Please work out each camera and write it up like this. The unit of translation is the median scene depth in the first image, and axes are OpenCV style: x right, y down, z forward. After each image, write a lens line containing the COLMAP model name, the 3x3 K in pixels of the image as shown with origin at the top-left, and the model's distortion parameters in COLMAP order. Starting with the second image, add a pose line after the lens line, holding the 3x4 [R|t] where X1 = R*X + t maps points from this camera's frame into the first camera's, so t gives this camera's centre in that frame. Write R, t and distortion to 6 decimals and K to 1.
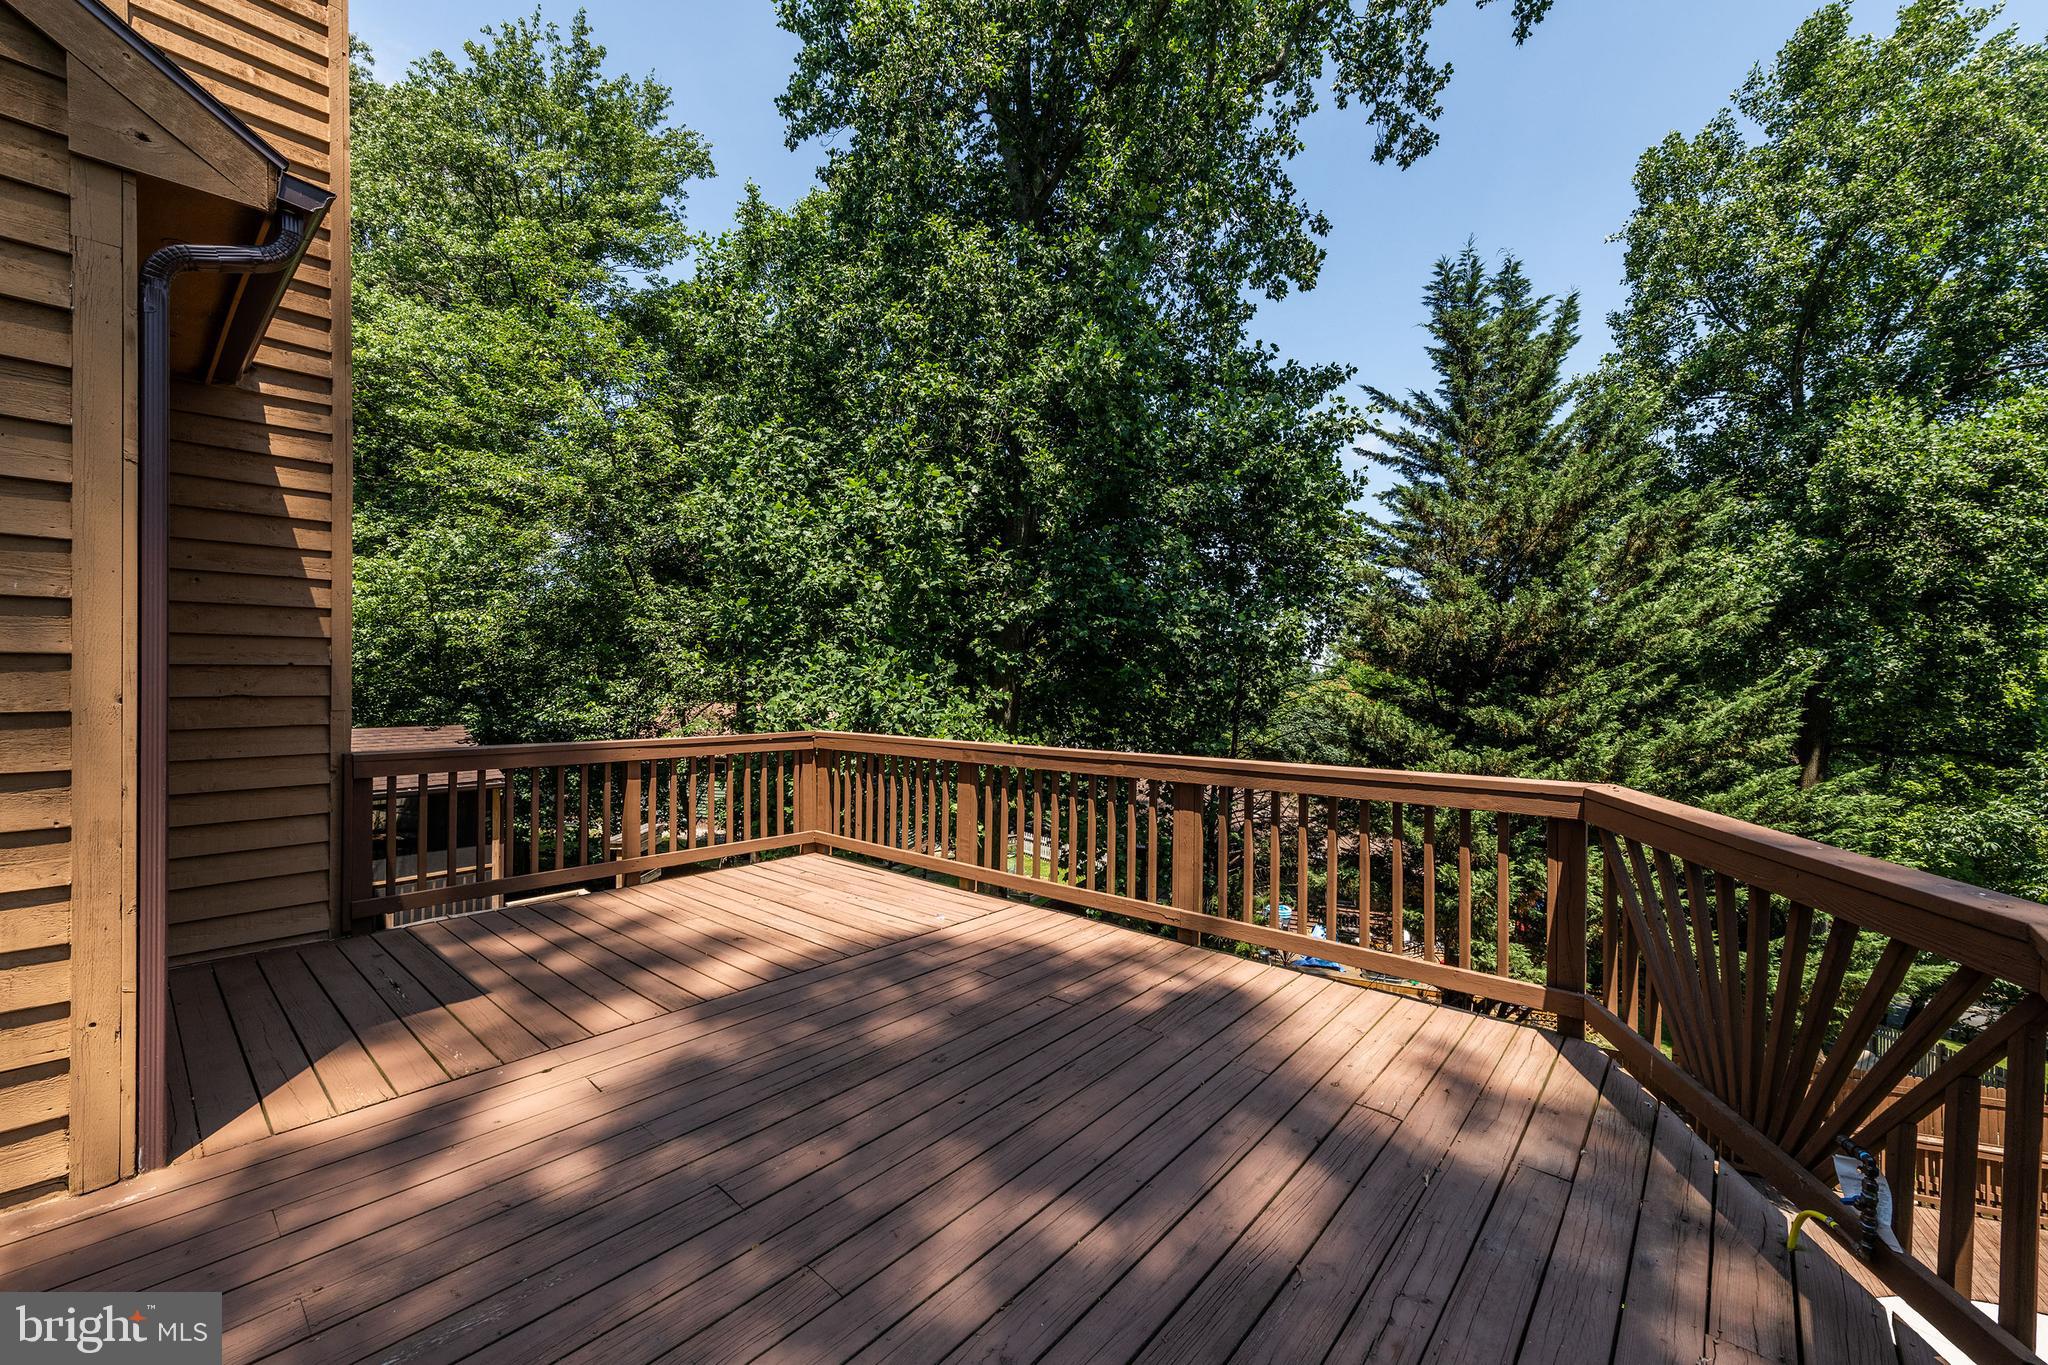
lens RADIAL K [[802.8, 0, 1024.0], [0, 802.8, 682.5], [0, 0, 1]] dist [0.001507, 0.000260]
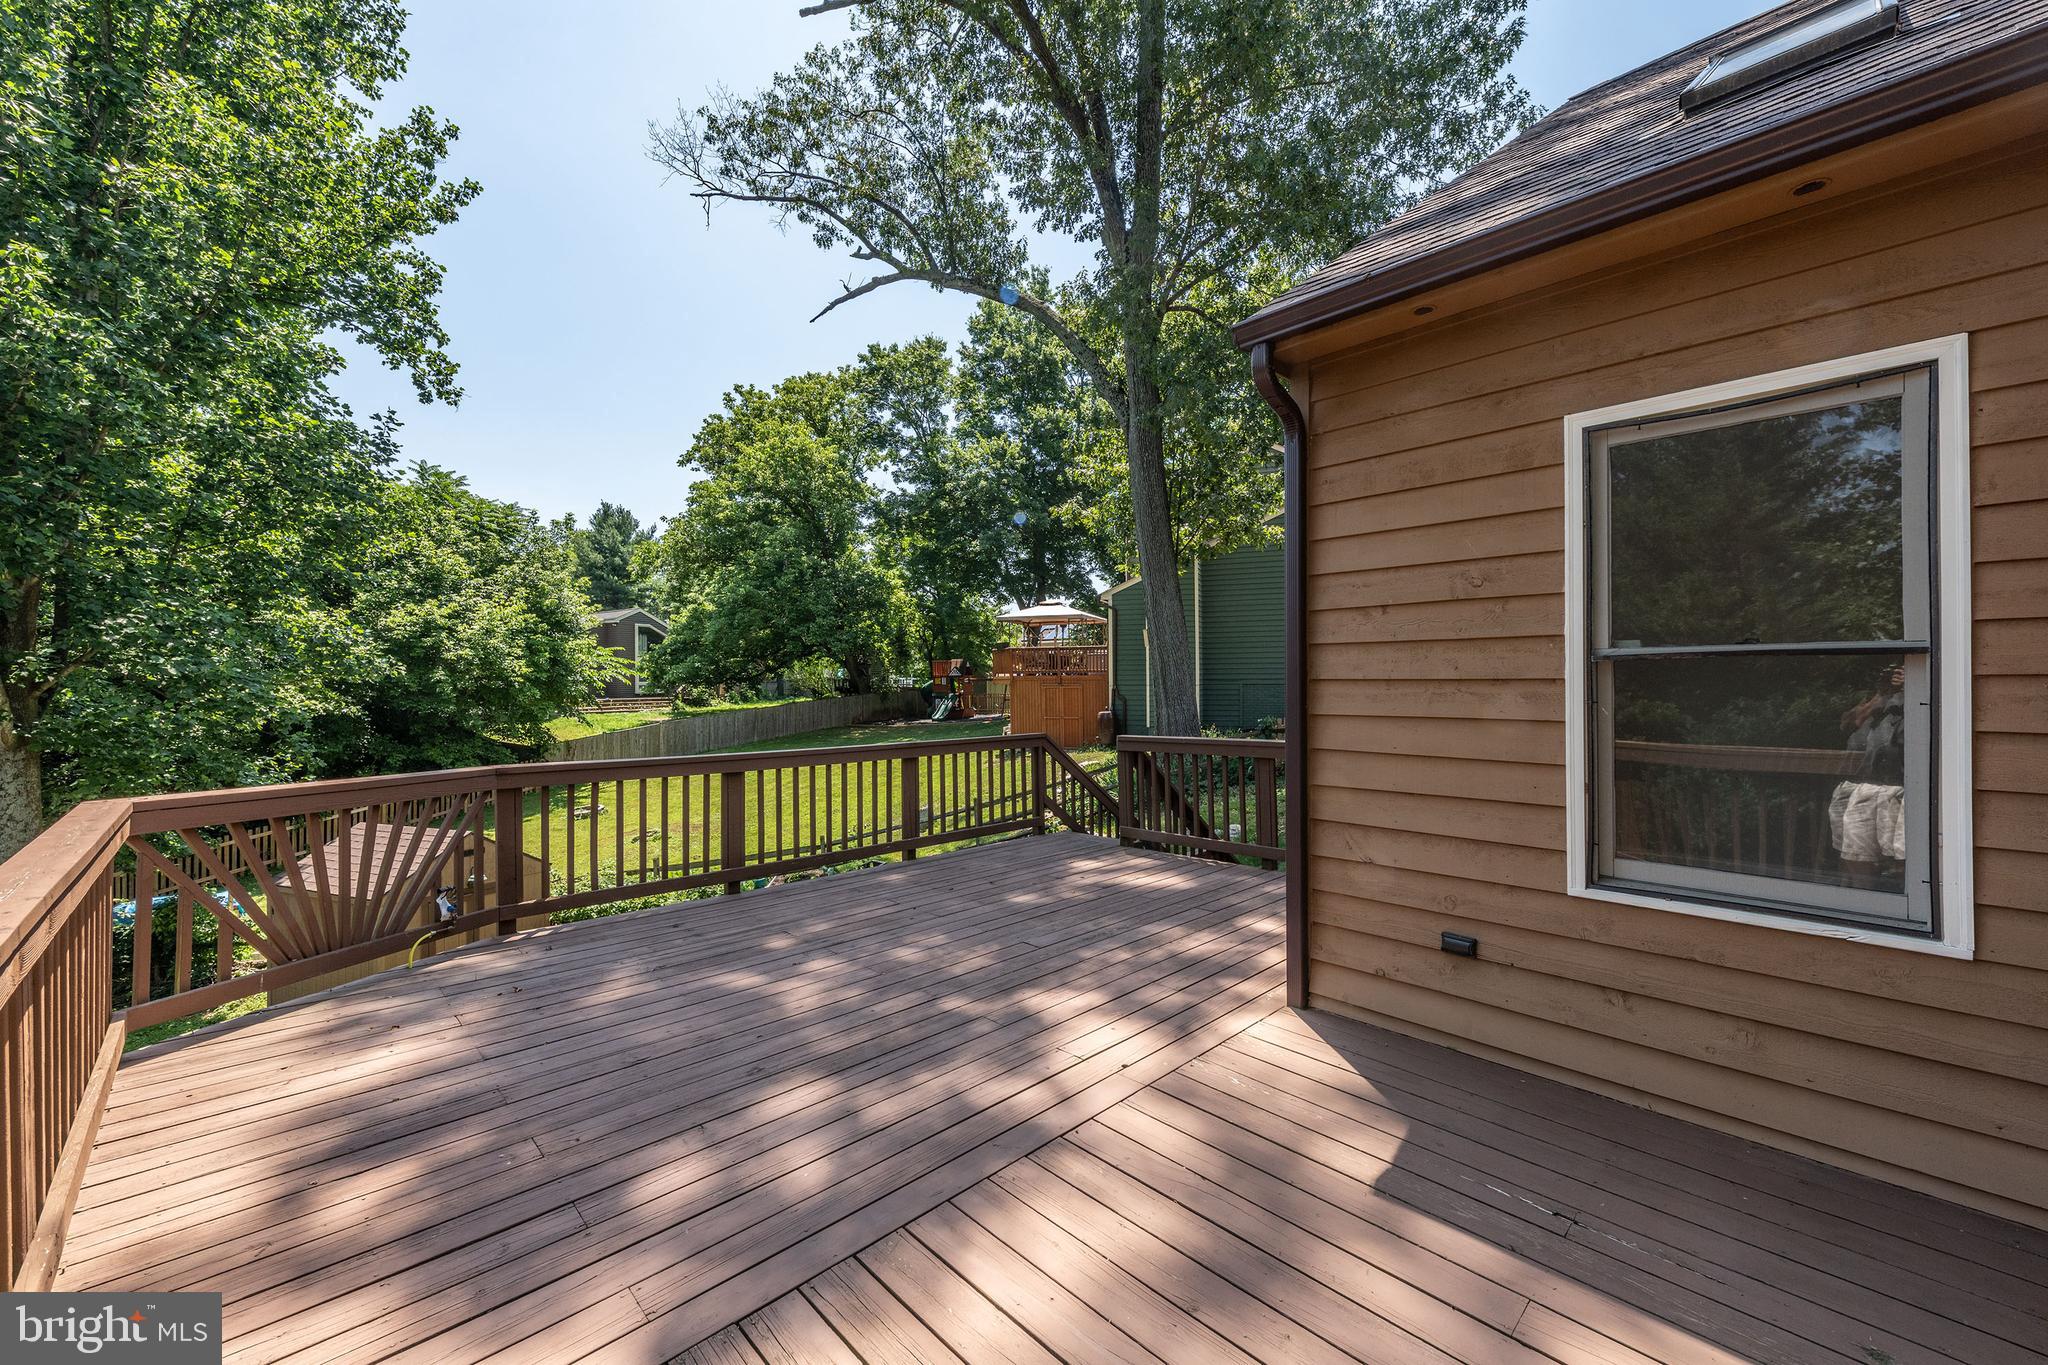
lens RADIAL K [[802.8, 0, 1024.0], [0, 802.8, 682.5], [0, 0, 1]] dist [0.001507, 0.000260]
pose [[-0.994887, 0.001285, 0.100987, -0.461166], [0.001982, 0.999975, 0.006802, -0.022134], [-0.100976, 0.006967, -0.994864, 1.678815]]
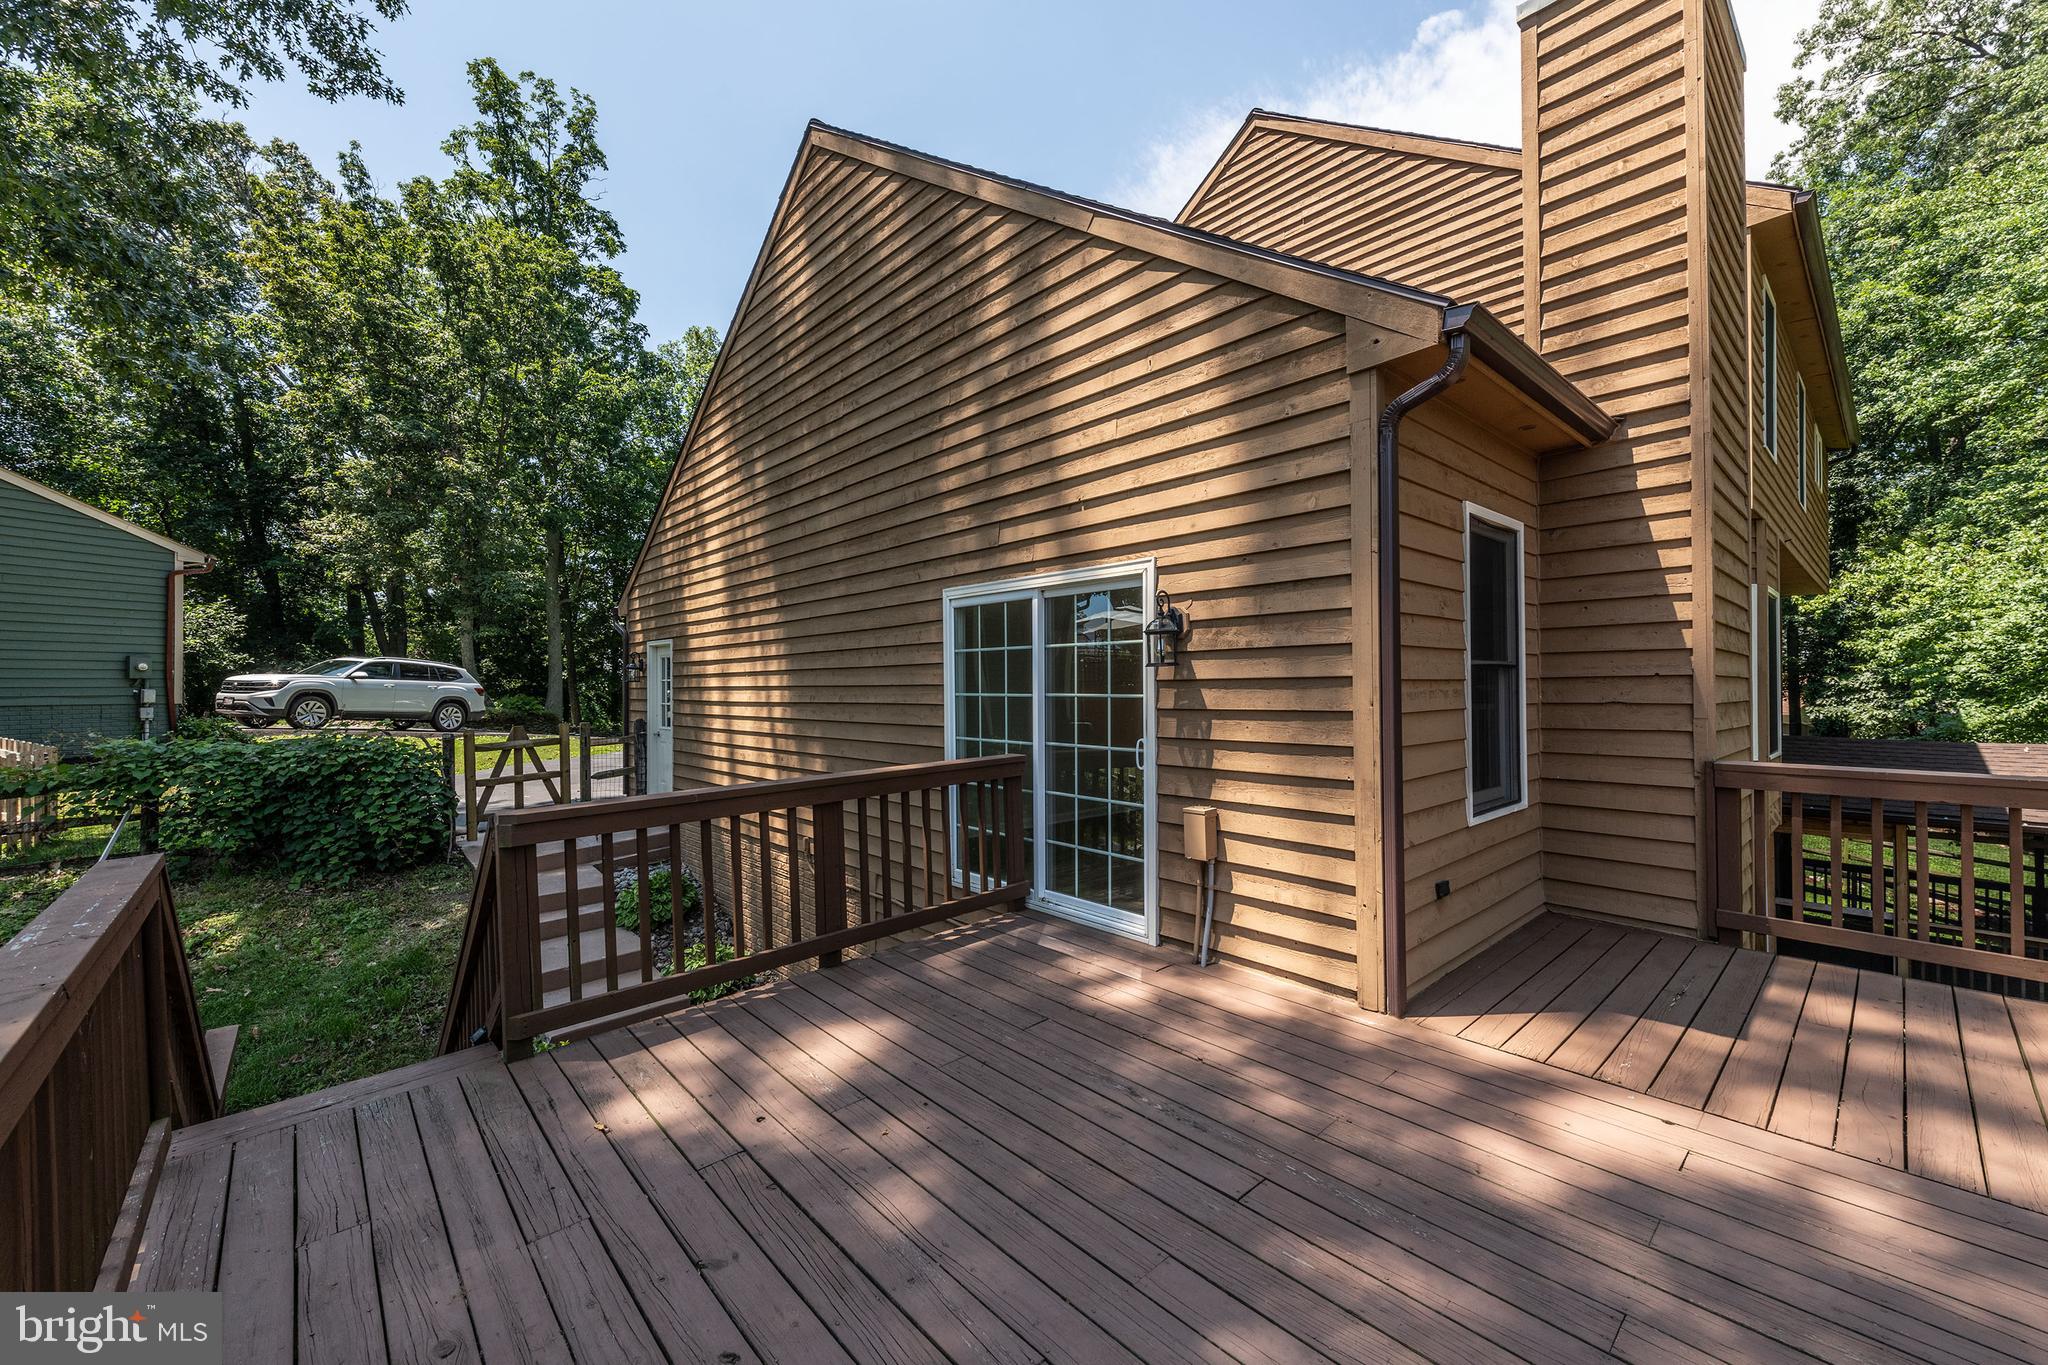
lens RADIAL K [[802.8, 0, 1024.0], [0, 802.8, 682.5], [0, 0, 1]] dist [0.001507, 0.000260]
pose [[-0.115347, -0.006173, -0.993306, 0.322856], [0.003507, 0.999972, -0.006622, -0.008826], [0.993319, -0.004247, -0.115323, 0.312305]]
